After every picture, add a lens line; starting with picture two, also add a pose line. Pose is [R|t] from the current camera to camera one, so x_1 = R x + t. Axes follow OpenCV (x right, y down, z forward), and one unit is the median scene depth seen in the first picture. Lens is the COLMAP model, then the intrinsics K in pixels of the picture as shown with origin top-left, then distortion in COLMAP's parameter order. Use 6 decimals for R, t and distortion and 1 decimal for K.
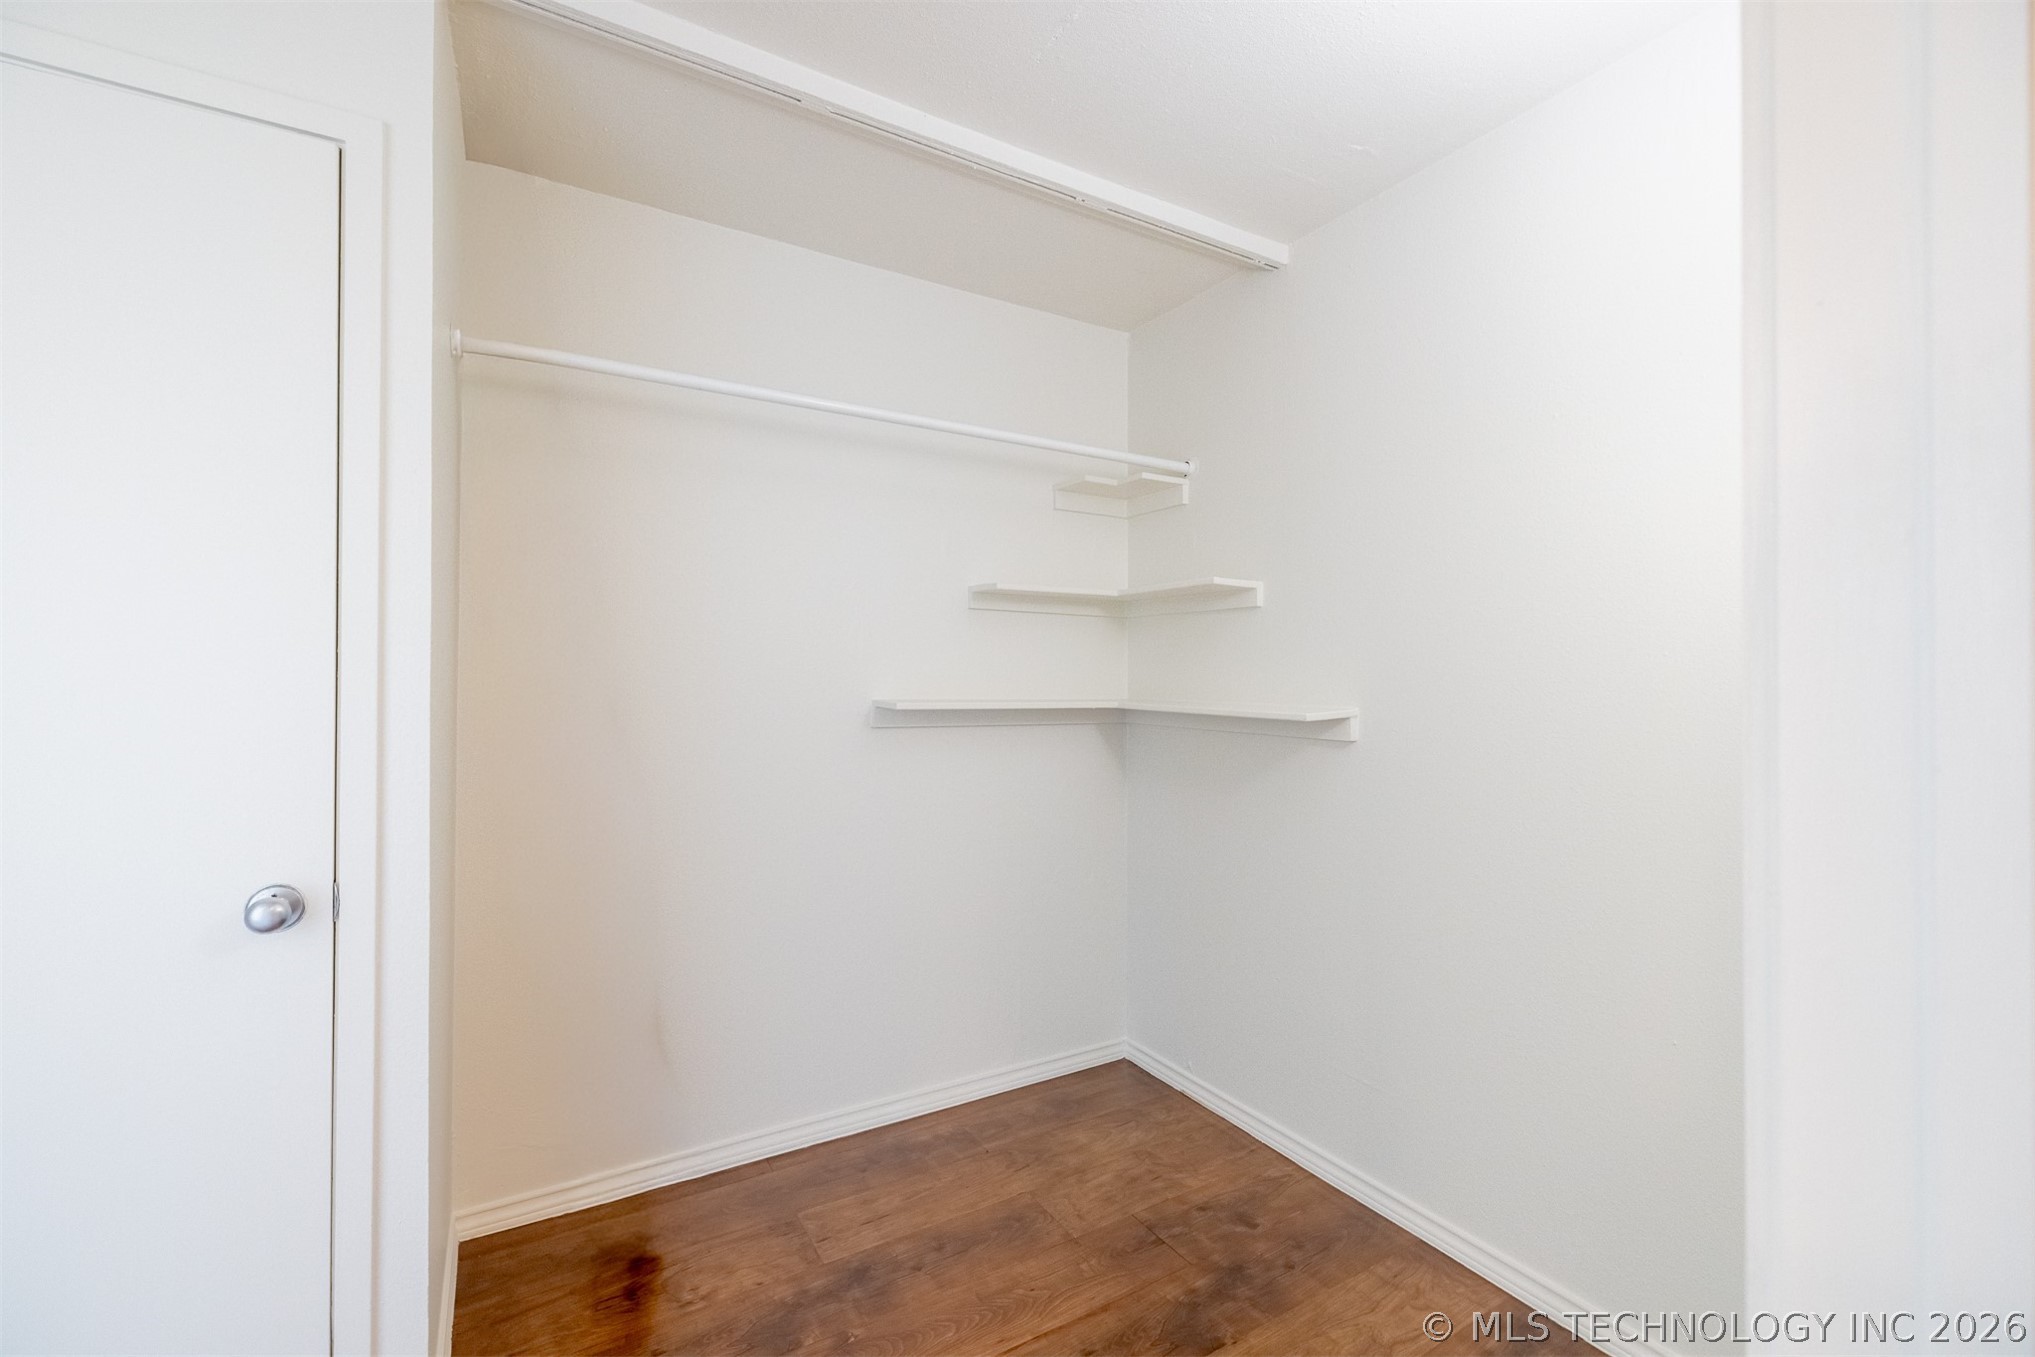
lens RADIAL K [[861.0, 0, 1016.2], [0, 861.0, 678.8], [0, 0, 1]] dist [0.000679, -0.000428]
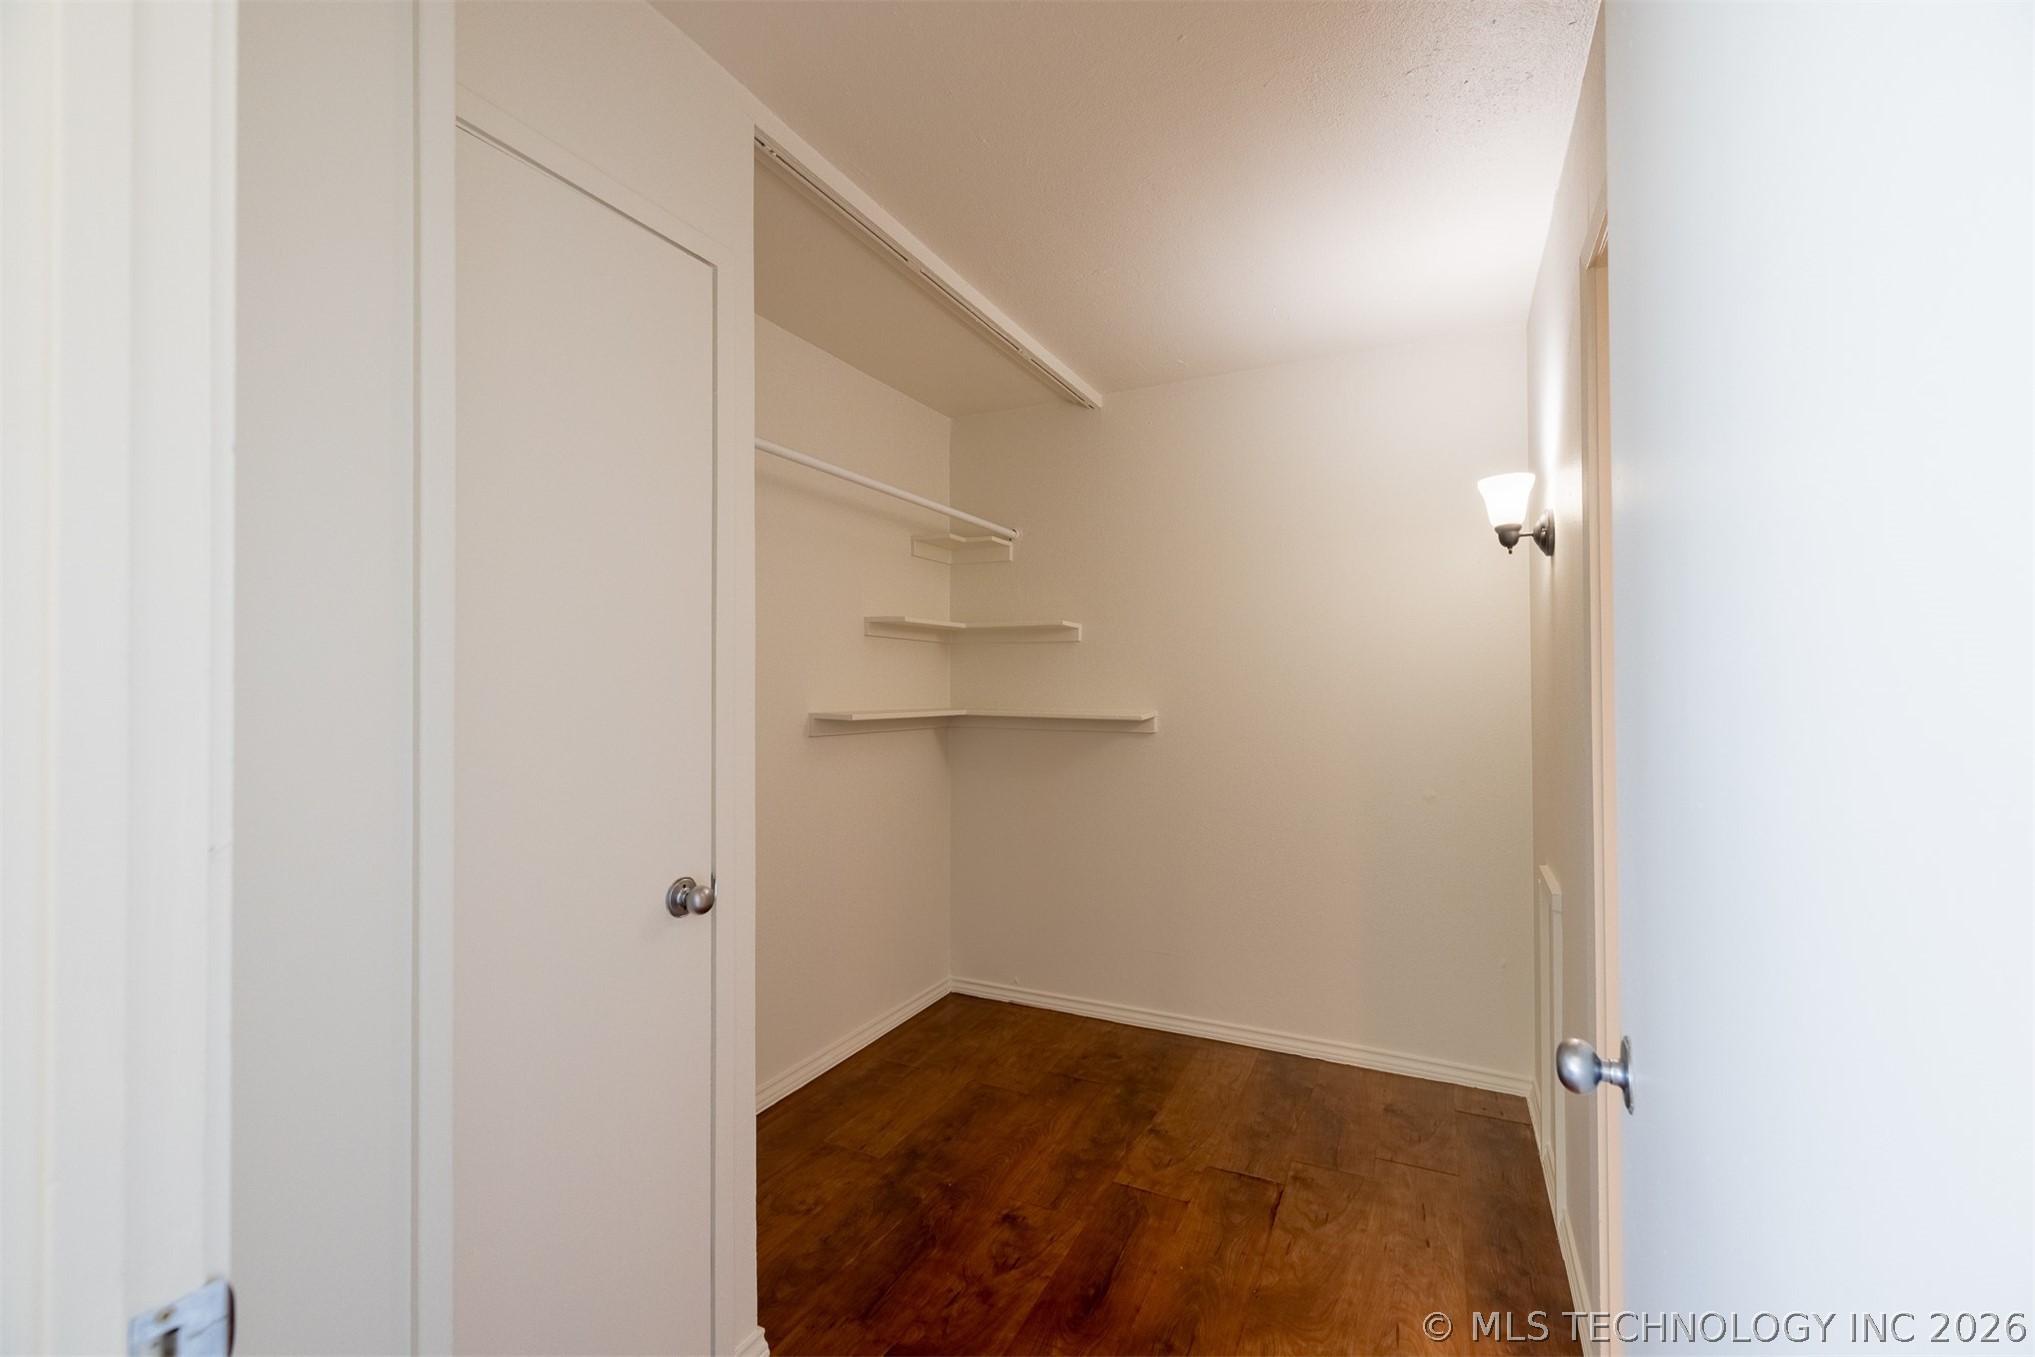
lens RADIAL K [[861.0, 0, 1021.8], [0, 861.0, 678.5], [0, 0, 1]] dist [0.000679, -0.000428]
pose [[0.835514, -0.000789, 0.549469, -0.581495], [0.003270, 0.999988, -0.003537, -0.017374], [-0.549460, 0.004752, 0.835507, -0.138305]]
